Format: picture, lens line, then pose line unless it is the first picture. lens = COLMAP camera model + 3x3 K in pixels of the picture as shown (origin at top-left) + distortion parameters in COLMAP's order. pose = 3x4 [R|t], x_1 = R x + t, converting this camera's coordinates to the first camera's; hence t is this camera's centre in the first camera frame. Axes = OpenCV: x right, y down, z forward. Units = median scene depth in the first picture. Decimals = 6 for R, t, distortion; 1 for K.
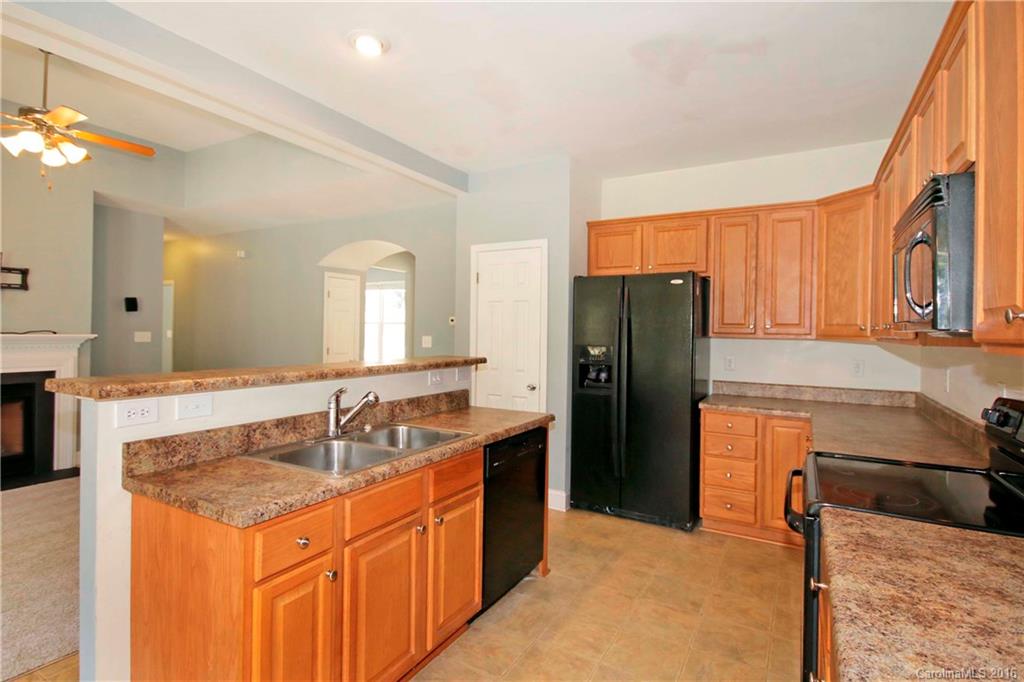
lens RADIAL K [[502.0, 0, 510.4], [0, 502.0, 328.9], [0, 0, 1]] dist [0.010157, 0.000242]
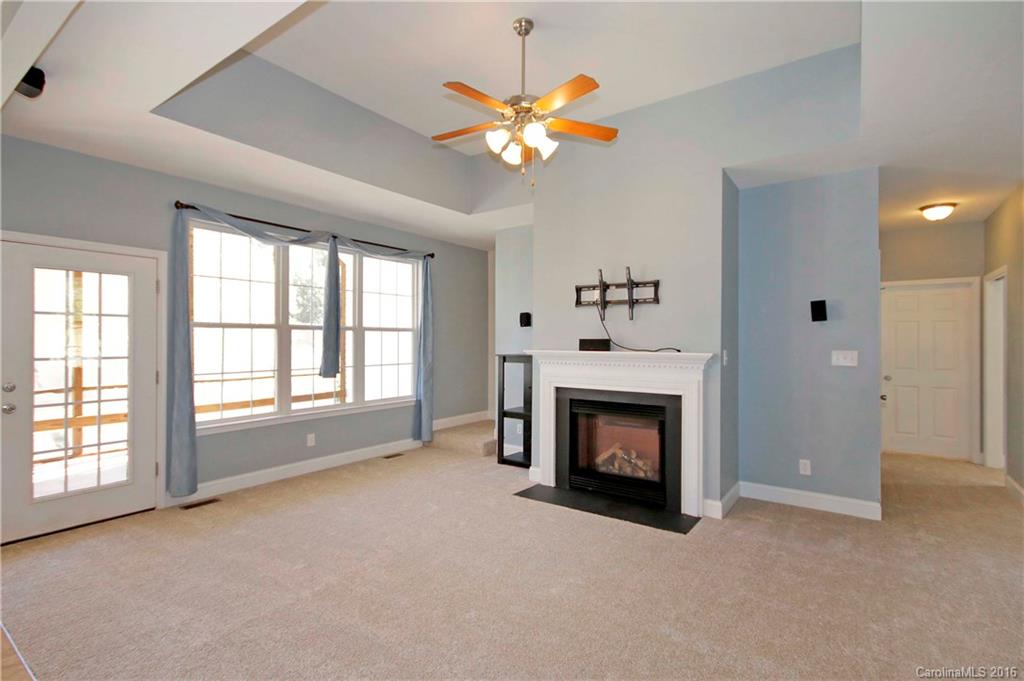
lens RADIAL K [[502.0, 0, 512.7], [0, 502.0, 334.2], [0, 0, 1]] dist [0.010157, 0.000242]
pose [[-0.120891, -0.023848, -0.992379, -0.031721], [-0.002171, 0.999715, -0.023760, 0.001145], [0.992663, -0.000718, -0.120909, 1.052027]]
